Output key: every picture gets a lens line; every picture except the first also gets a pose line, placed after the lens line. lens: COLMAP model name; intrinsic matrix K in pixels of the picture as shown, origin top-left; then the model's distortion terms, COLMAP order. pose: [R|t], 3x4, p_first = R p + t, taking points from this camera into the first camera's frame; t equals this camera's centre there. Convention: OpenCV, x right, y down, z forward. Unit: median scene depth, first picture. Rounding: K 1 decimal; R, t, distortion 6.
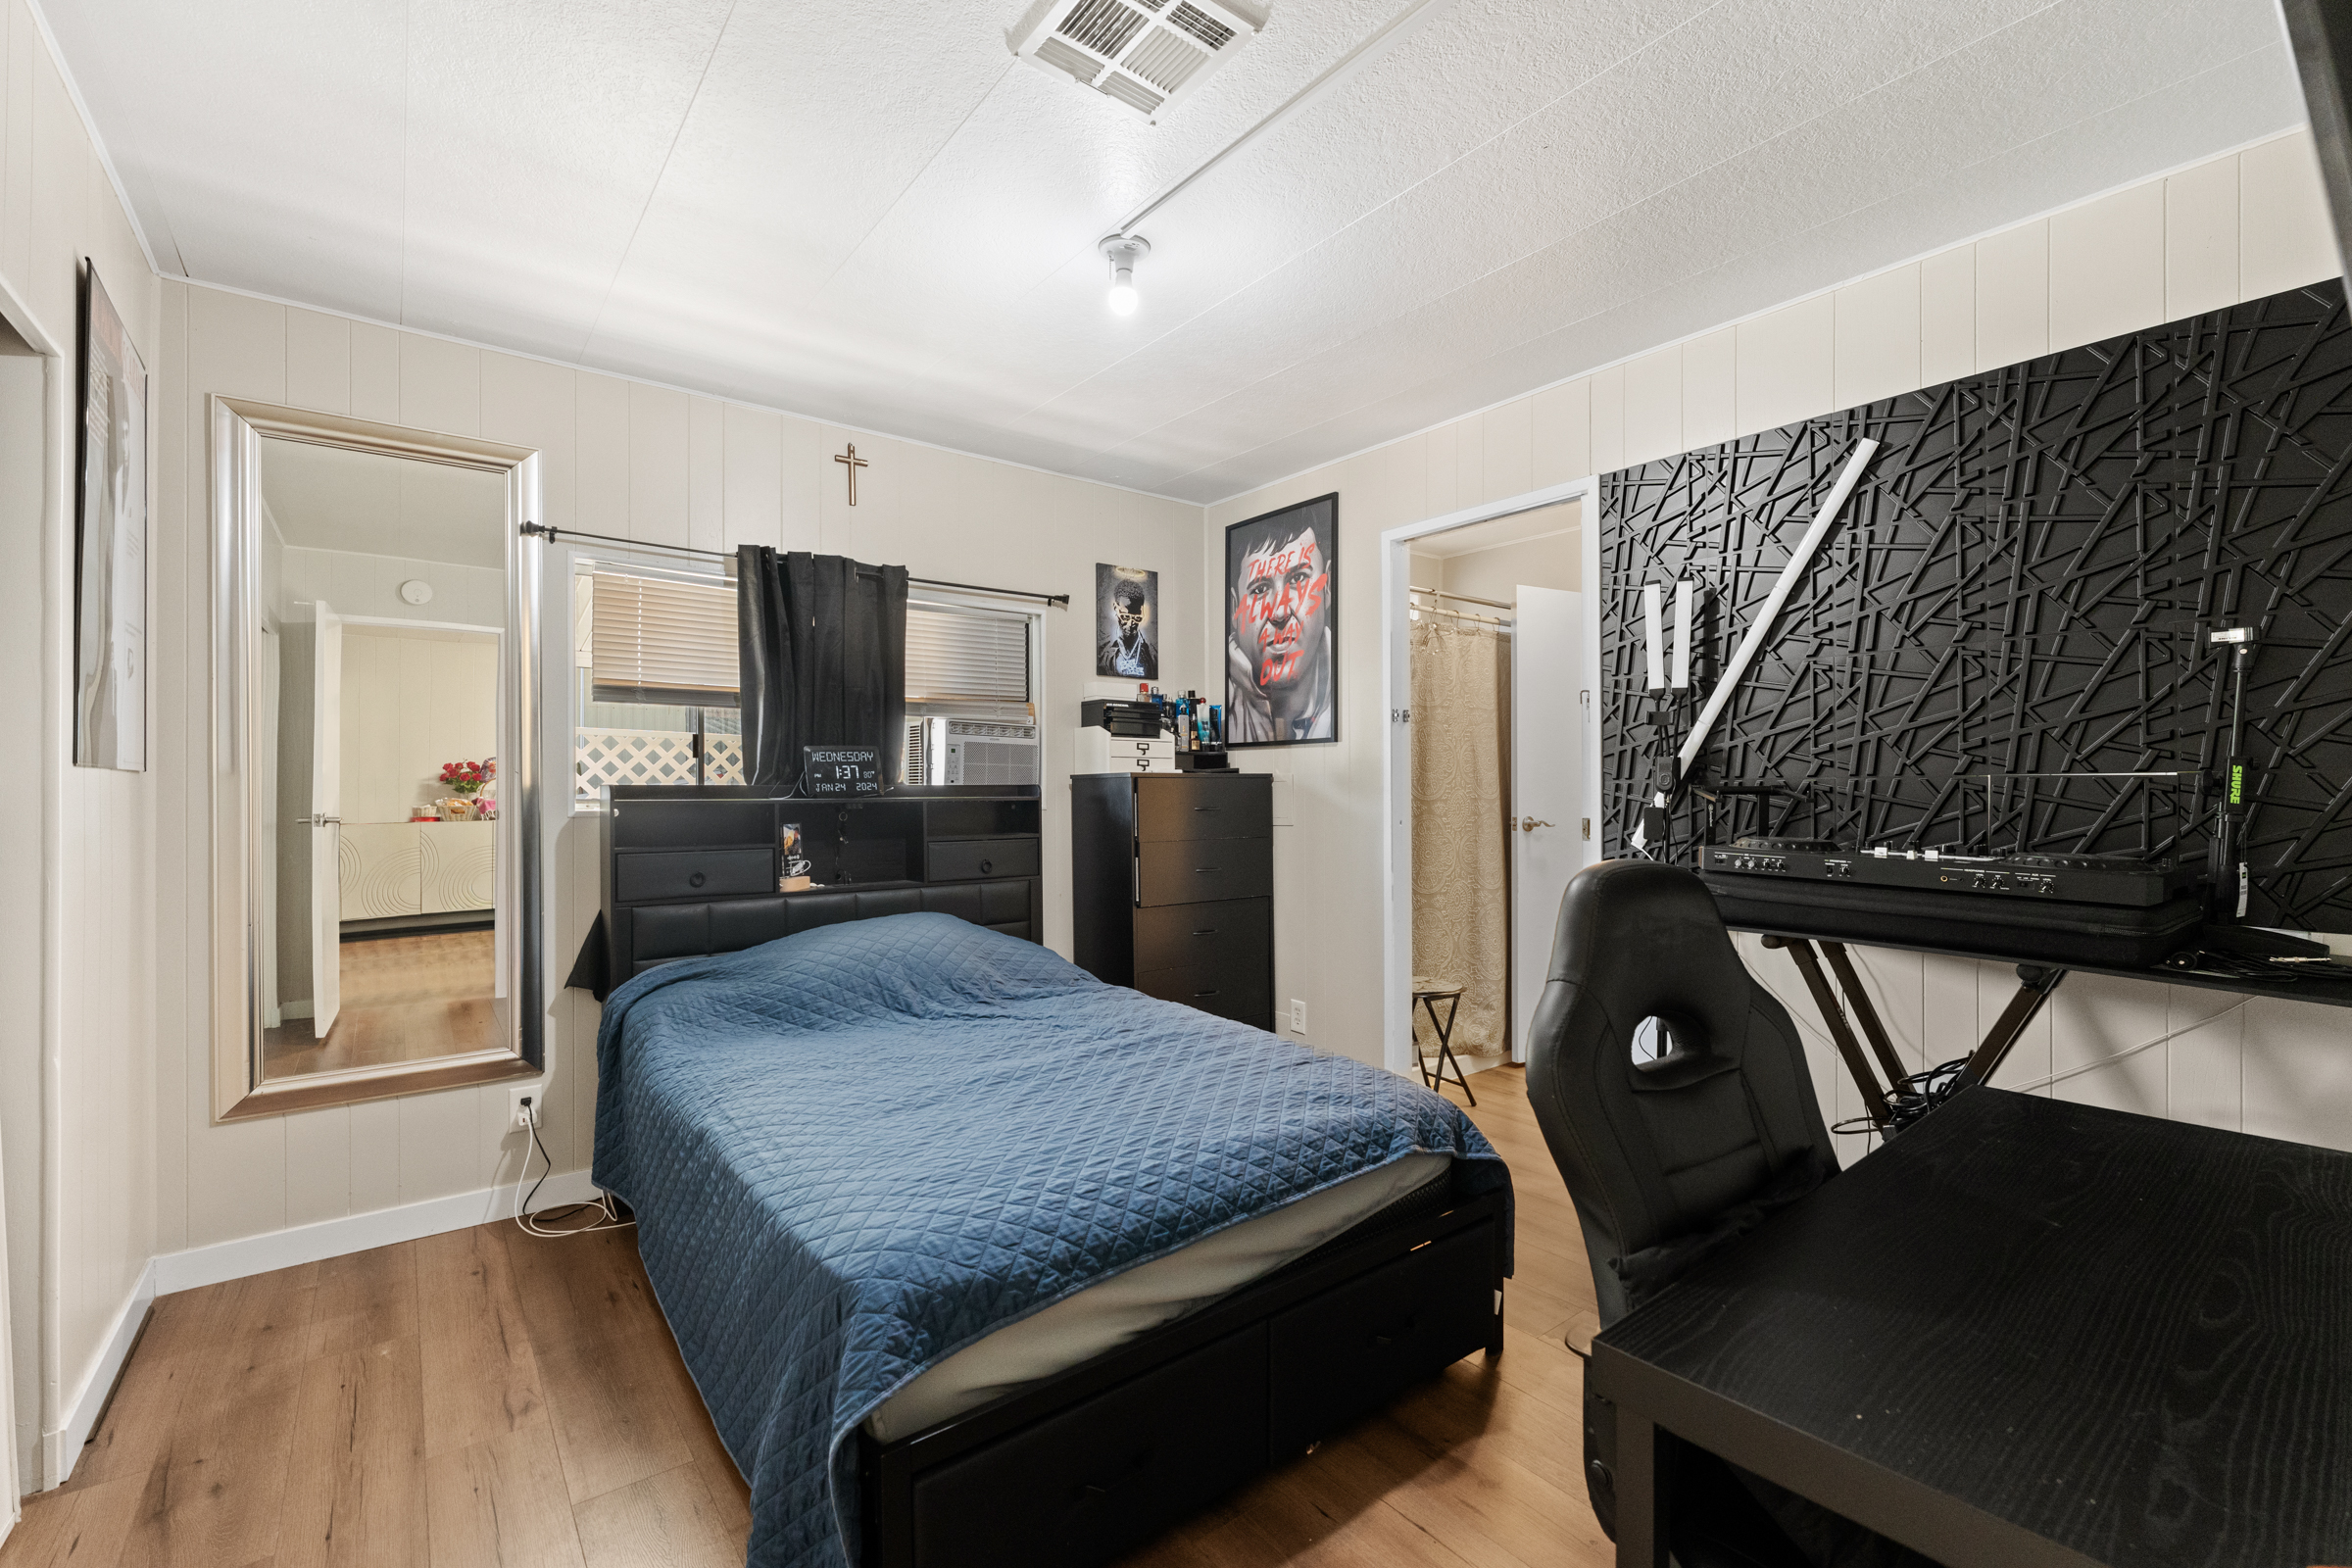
lens RADIAL K [[999.8, 0, 1176.0], [0, 999.8, 784.0], [0, 0, 1]] dist [0.000011, 0.000027]
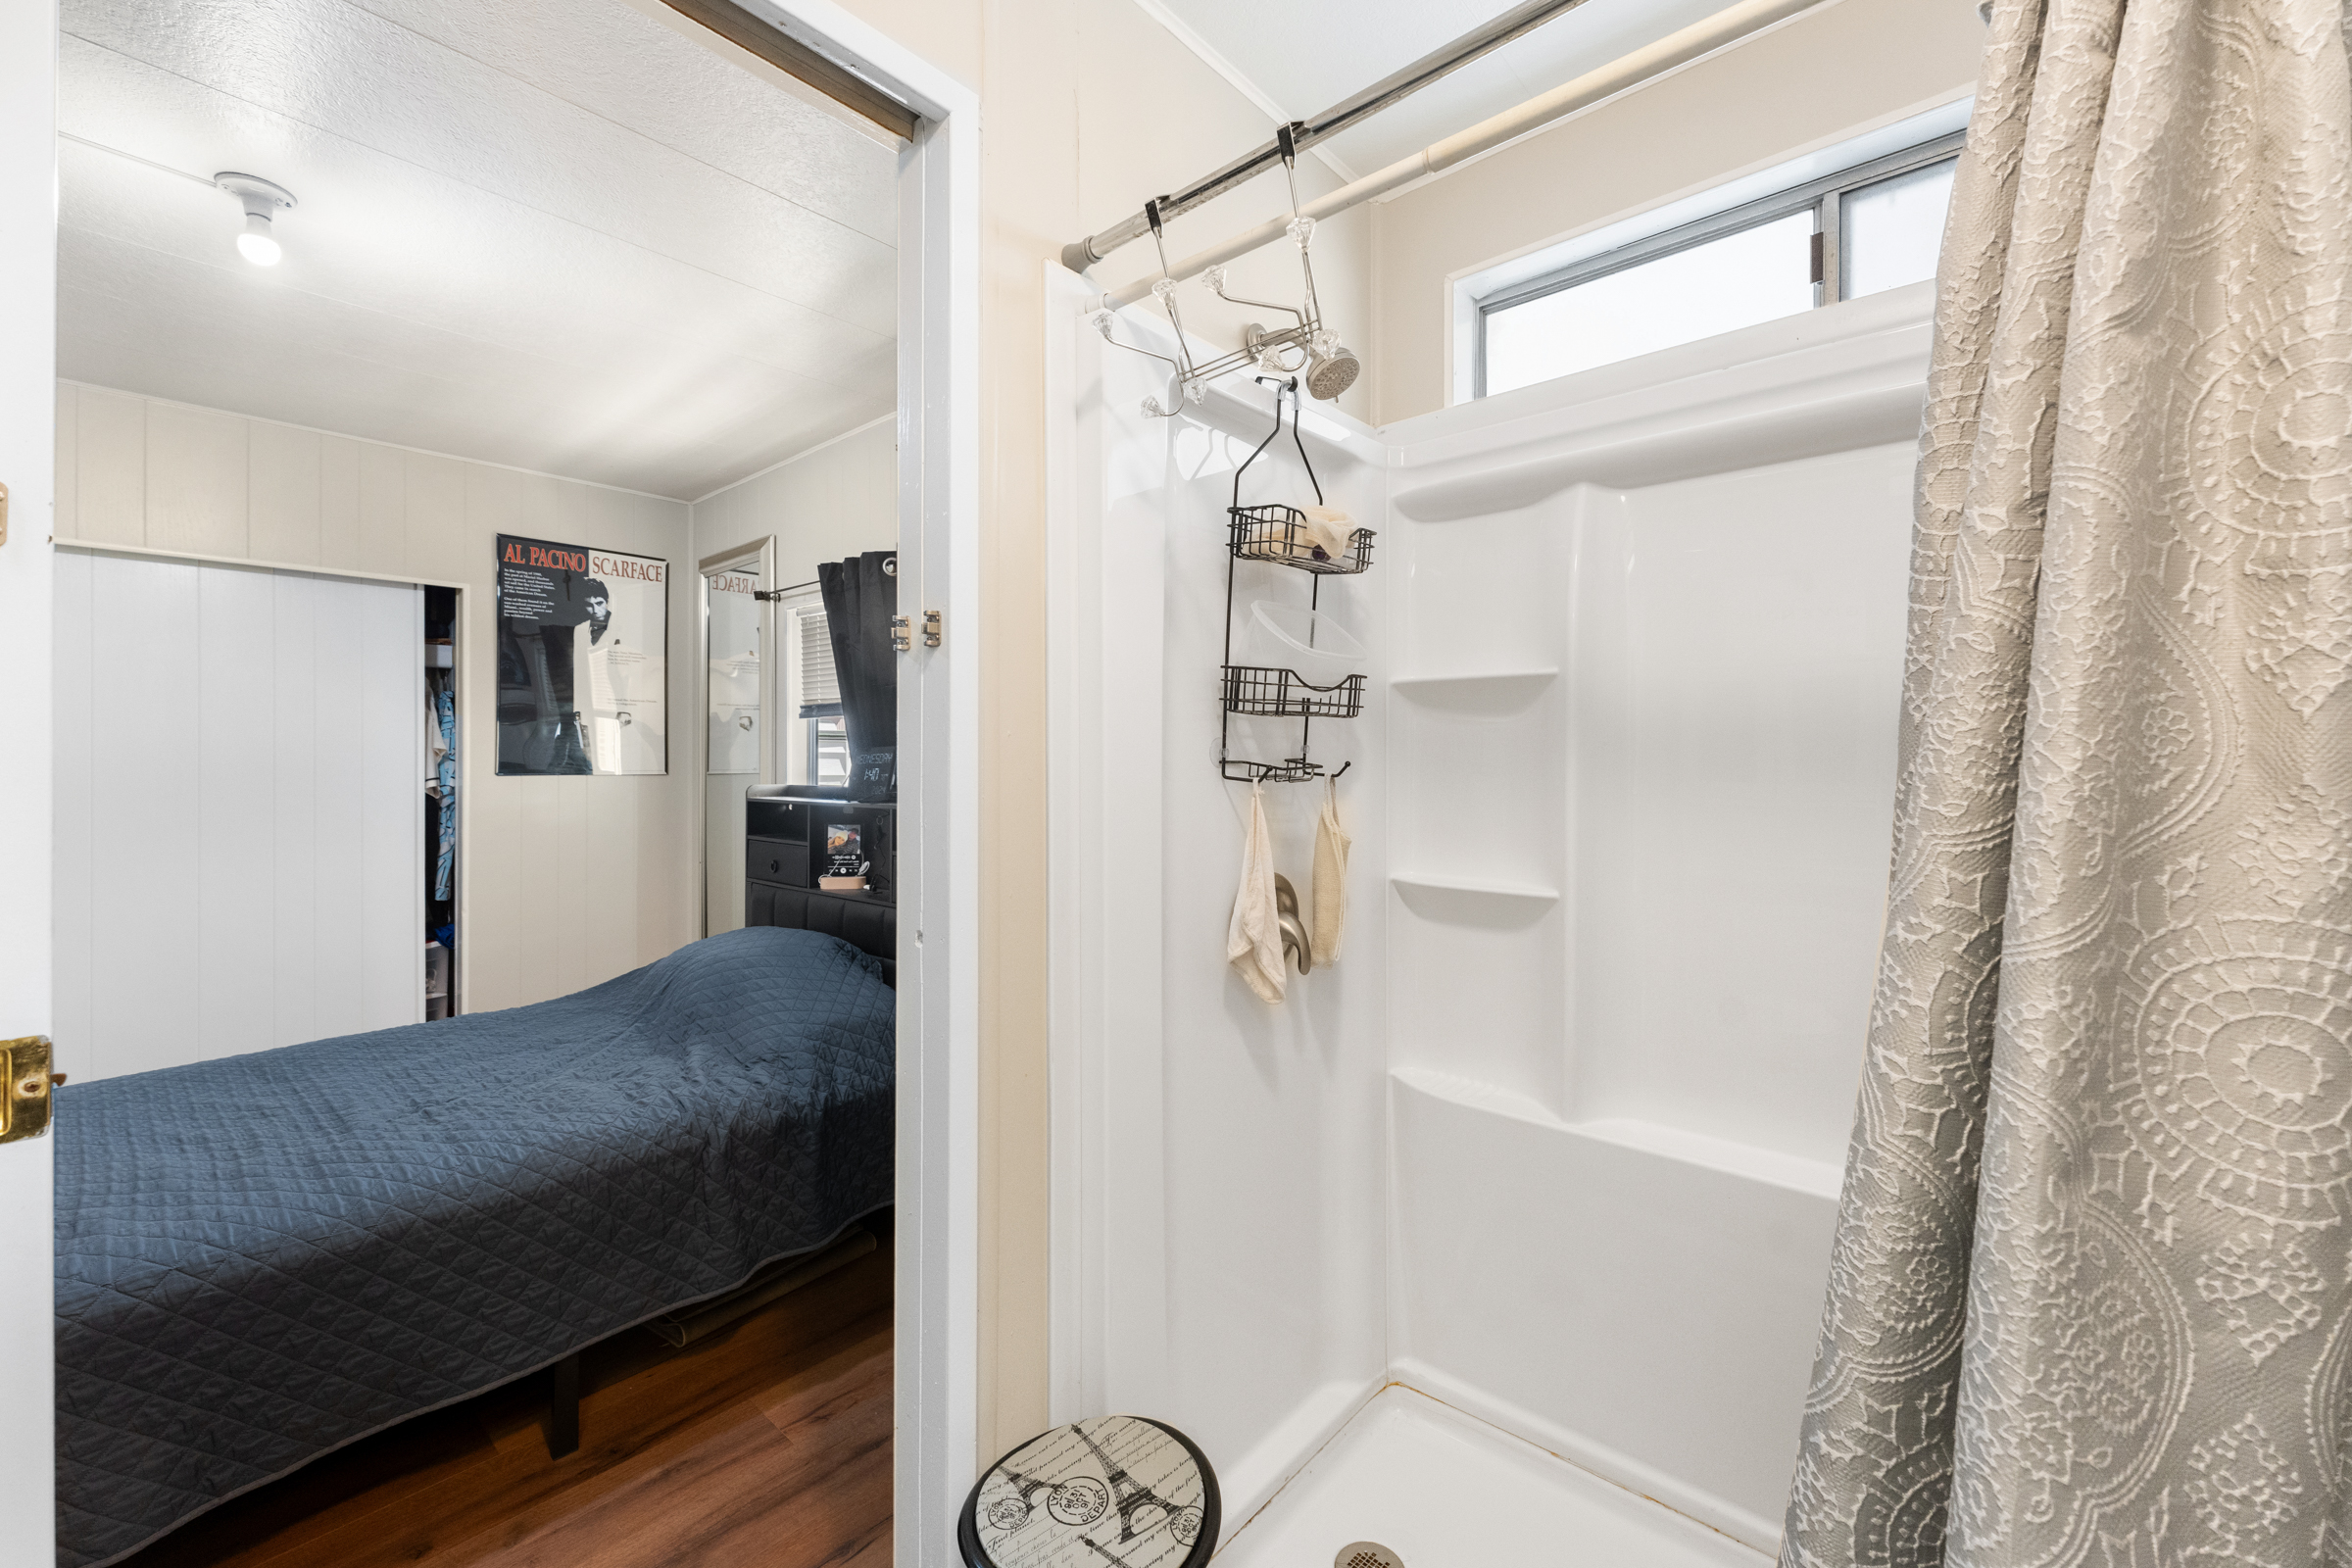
lens RADIAL K [[951.2, 0, 1173.8], [0, 951.2, 765.3], [0, 0, 1]] dist [-0.000836, -0.000428]
pose [[0.178073, 0.008566, -0.983980, 0.598220], [0.003880, 0.999948, 0.009407, -0.027713], [0.984010, -0.005493, 0.178030, 1.083834]]
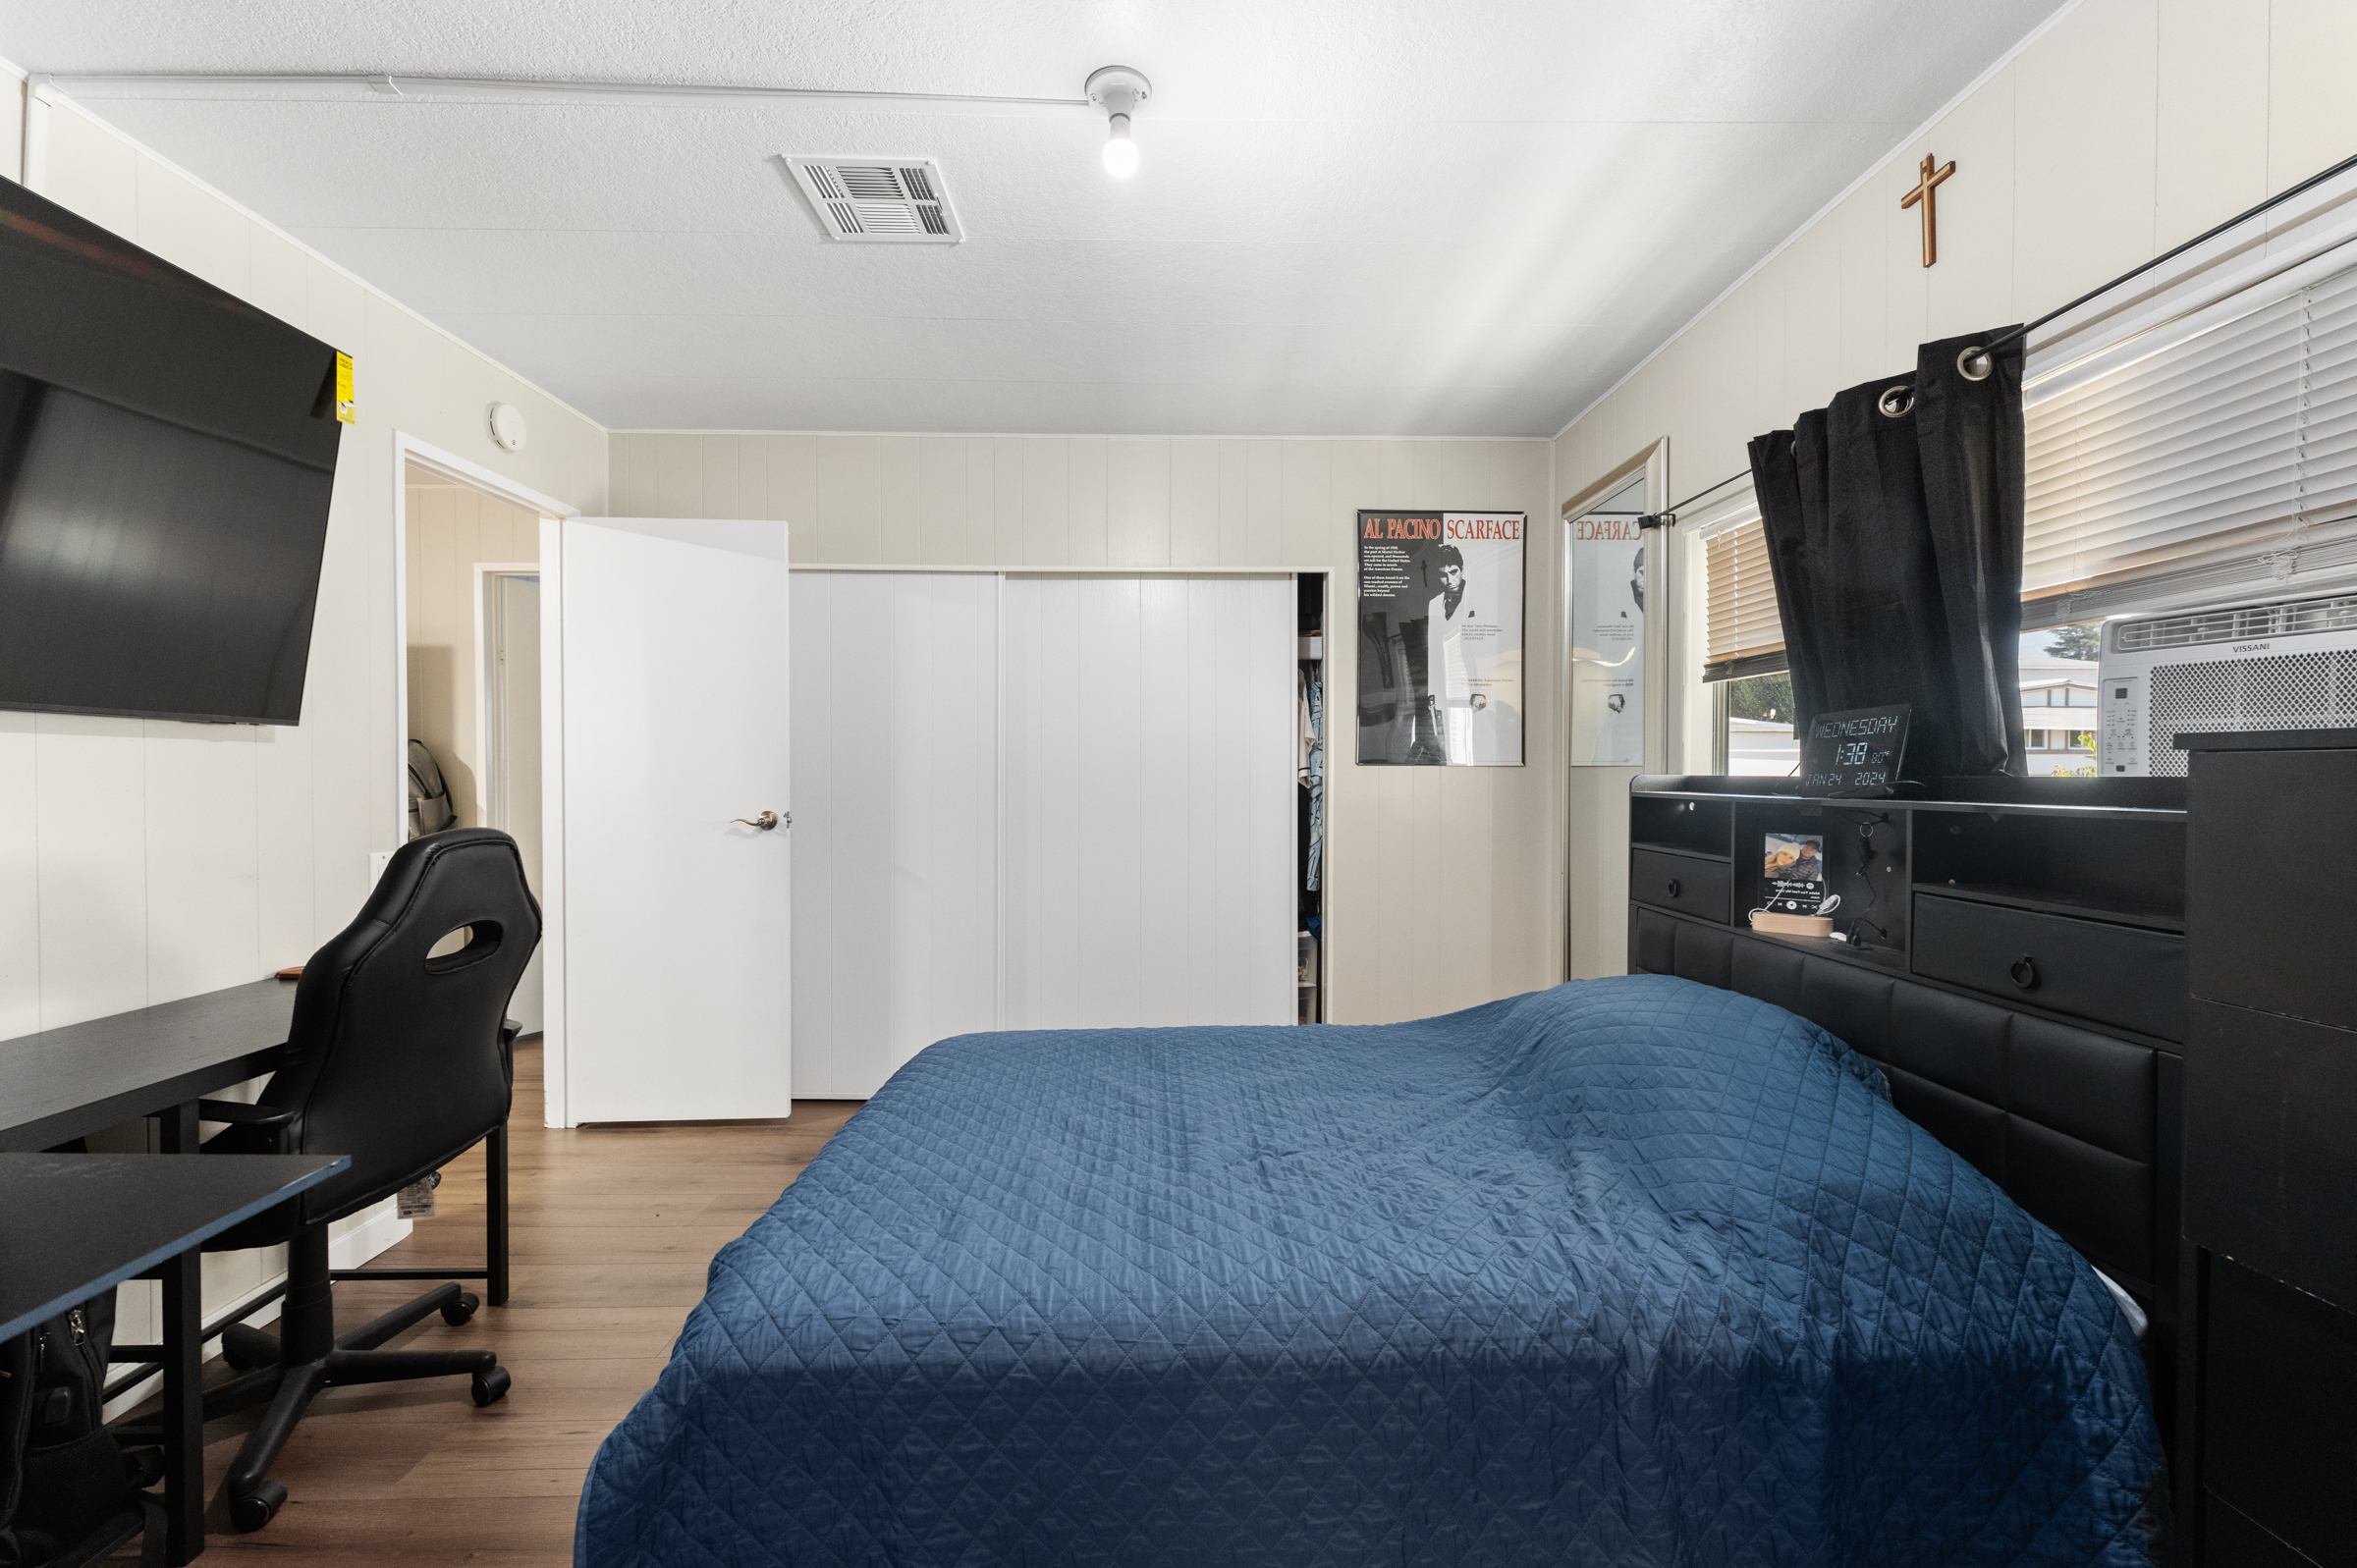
lens RADIAL K [[953.1, 0, 1176.3], [0, 953.1, 765.3], [0, 0, 1]] dist [-0.000836, -0.000428]
pose [[-0.599673, -0.001575, -0.800244, 0.339551], [0.004171, 0.999978, -0.005094, -0.004039], [0.800234, -0.006392, -0.599653, 0.980551]]
